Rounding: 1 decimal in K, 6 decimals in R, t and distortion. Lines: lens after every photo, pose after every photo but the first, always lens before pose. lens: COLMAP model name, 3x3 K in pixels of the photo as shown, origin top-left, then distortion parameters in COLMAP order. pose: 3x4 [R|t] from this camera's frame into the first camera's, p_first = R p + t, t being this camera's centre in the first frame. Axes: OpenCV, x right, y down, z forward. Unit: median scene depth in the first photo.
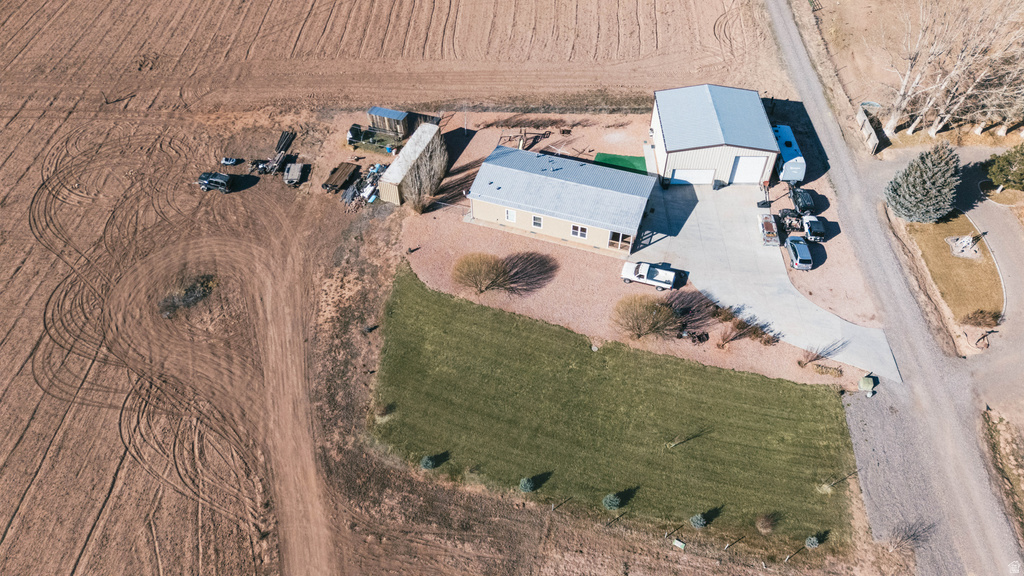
lens RADIAL K [[741.5, 0, 510.4], [0, 741.5, 286.8], [0, 0, 1]] dist [0.103557, -0.111397]
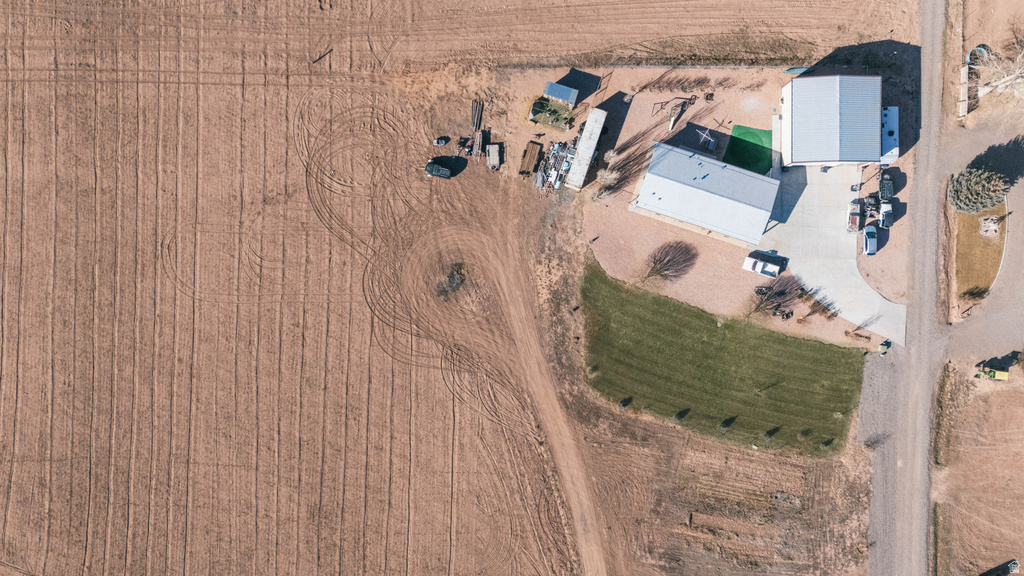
lens RADIAL K [[741.5, 0, 510.4], [0, 741.5, 286.8], [0, 0, 1]] dist [0.103557, -0.111397]
pose [[0.999642, -0.023044, -0.013617, -0.283350], [0.026065, 0.722381, 0.691004, -1.000480], [-0.006087, -0.691111, 0.722723, -0.092443]]
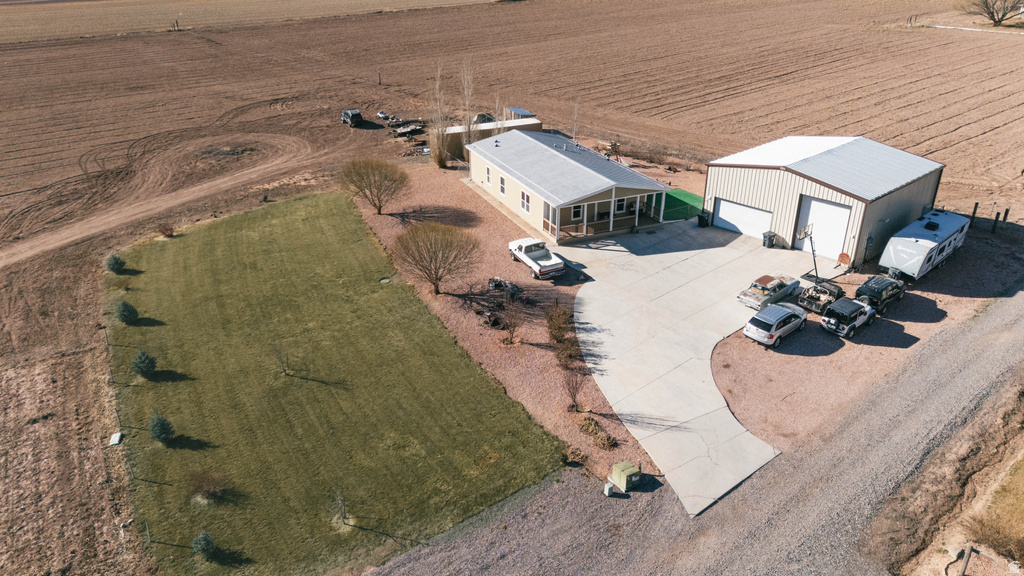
lens RADIAL K [[741.5, 0, 510.4], [0, 741.5, 286.8], [0, 0, 1]] dist [0.103557, -0.111397]
pose [[0.686181, 0.313670, -0.656329, 0.608849], [-0.532876, 0.830929, -0.159999, 0.125963], [0.495176, 0.459530, 0.737315, 0.489024]]
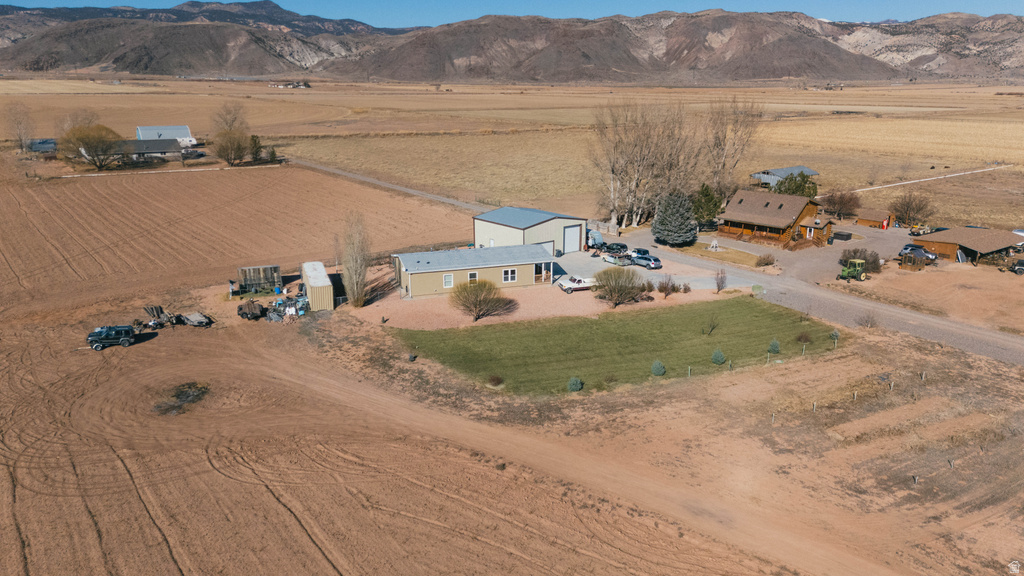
lens RADIAL K [[741.5, 0, 510.4], [0, 741.5, 286.8], [0, 0, 1]] dist [0.103557, -0.111397]
pose [[0.773768, -0.159490, 0.613062, -0.623532], [0.459108, 0.808005, -0.369252, 0.370594], [-0.436465, 0.567178, 0.698432, 0.209596]]
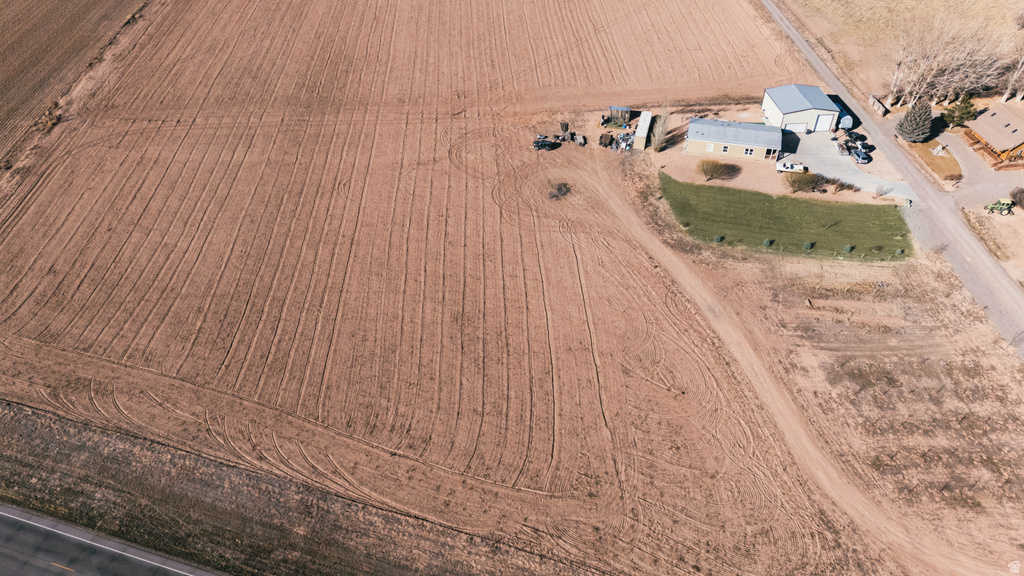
lens RADIAL K [[741.5, 0, 510.4], [0, 741.5, 286.8], [0, 0, 1]] dist [0.103557, -0.111397]
pose [[0.995743, -0.057202, 0.072277, -0.701772], [0.065521, 0.990788, -0.118521, 0.474802], [-0.064832, 0.122752, 0.990318, -0.875886]]
